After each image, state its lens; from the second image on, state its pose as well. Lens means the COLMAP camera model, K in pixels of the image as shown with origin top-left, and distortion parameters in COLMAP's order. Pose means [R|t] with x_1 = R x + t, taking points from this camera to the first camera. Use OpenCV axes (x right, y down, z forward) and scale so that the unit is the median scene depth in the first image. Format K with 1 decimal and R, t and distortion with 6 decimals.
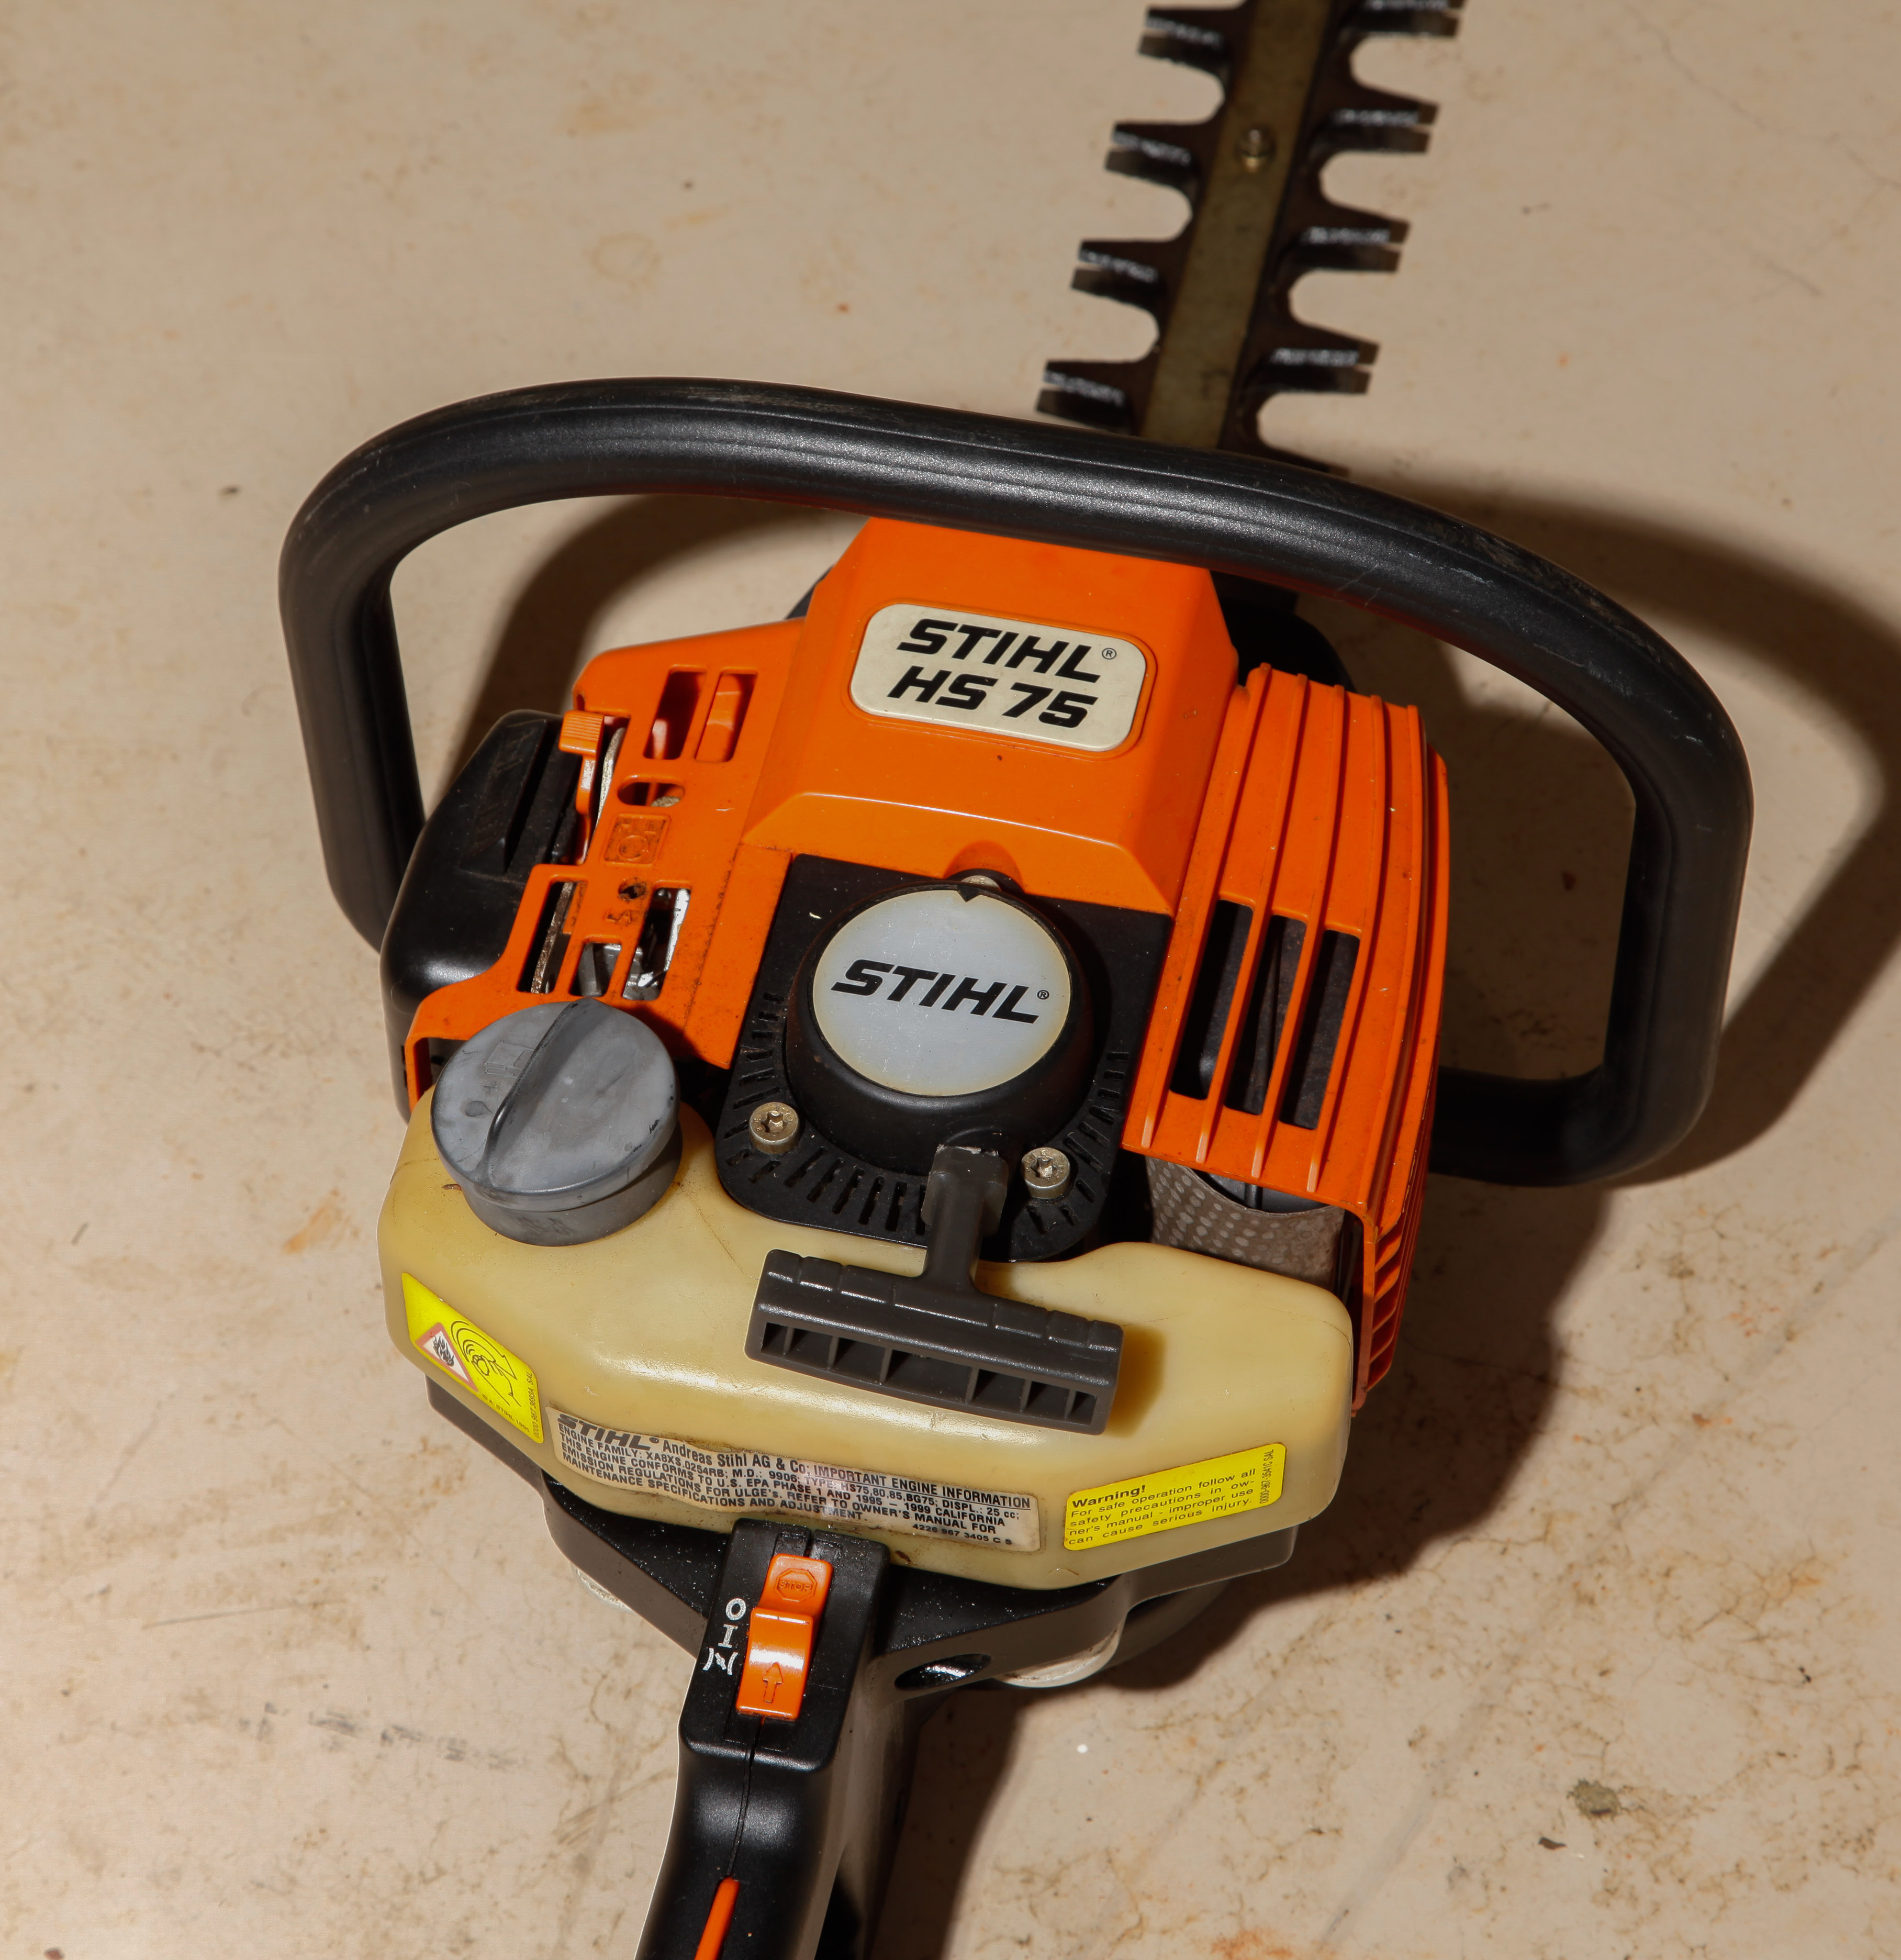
lens RADIAL K [[4923.2, 0, 950.5], [0, 4923.2, 980.0], [0, 0, 1]] dist [0.270357, 1.343281]
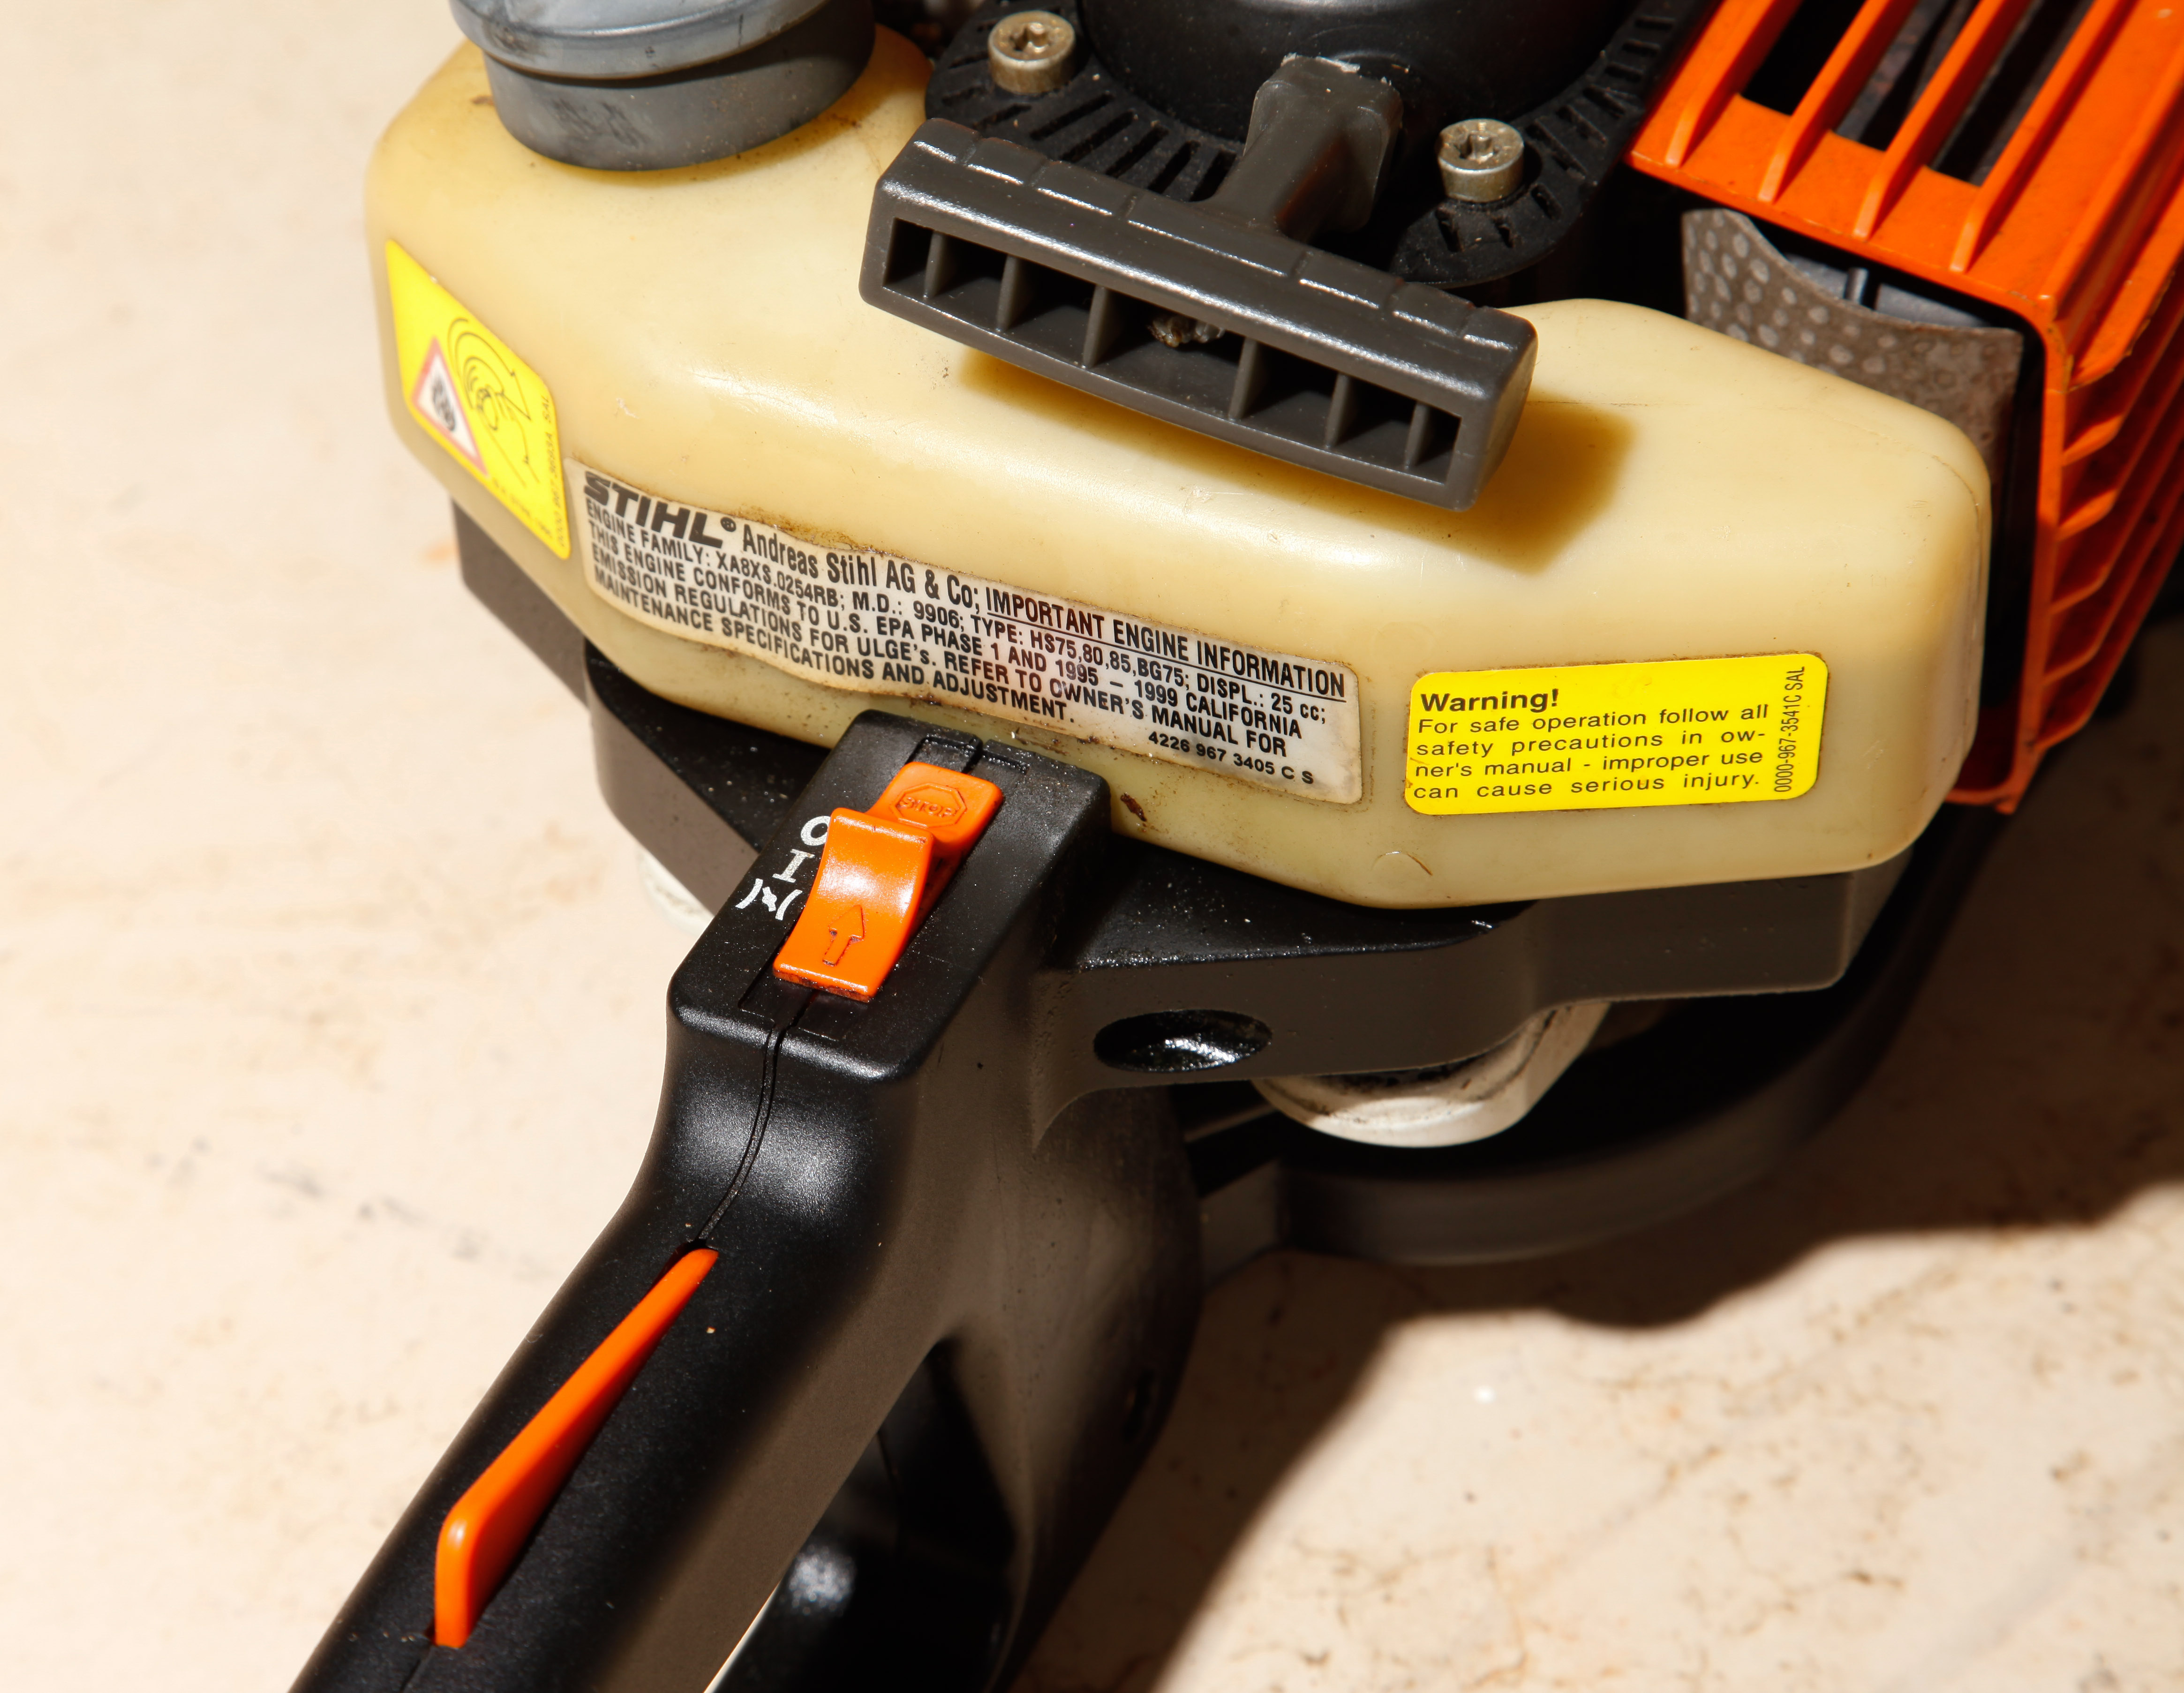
lens RADIAL K [[5620.5, 0, 1092.0], [0, 5620.5, 846.5], [0, 0, 1]] dist [0.366051, 0.126364]
pose [[0.975909, 0.136794, -0.169967, 0.086880], [-0.157472, 0.980832, -0.114767, 0.177190], [0.151010, 0.138767, 0.978744, 0.334066]]
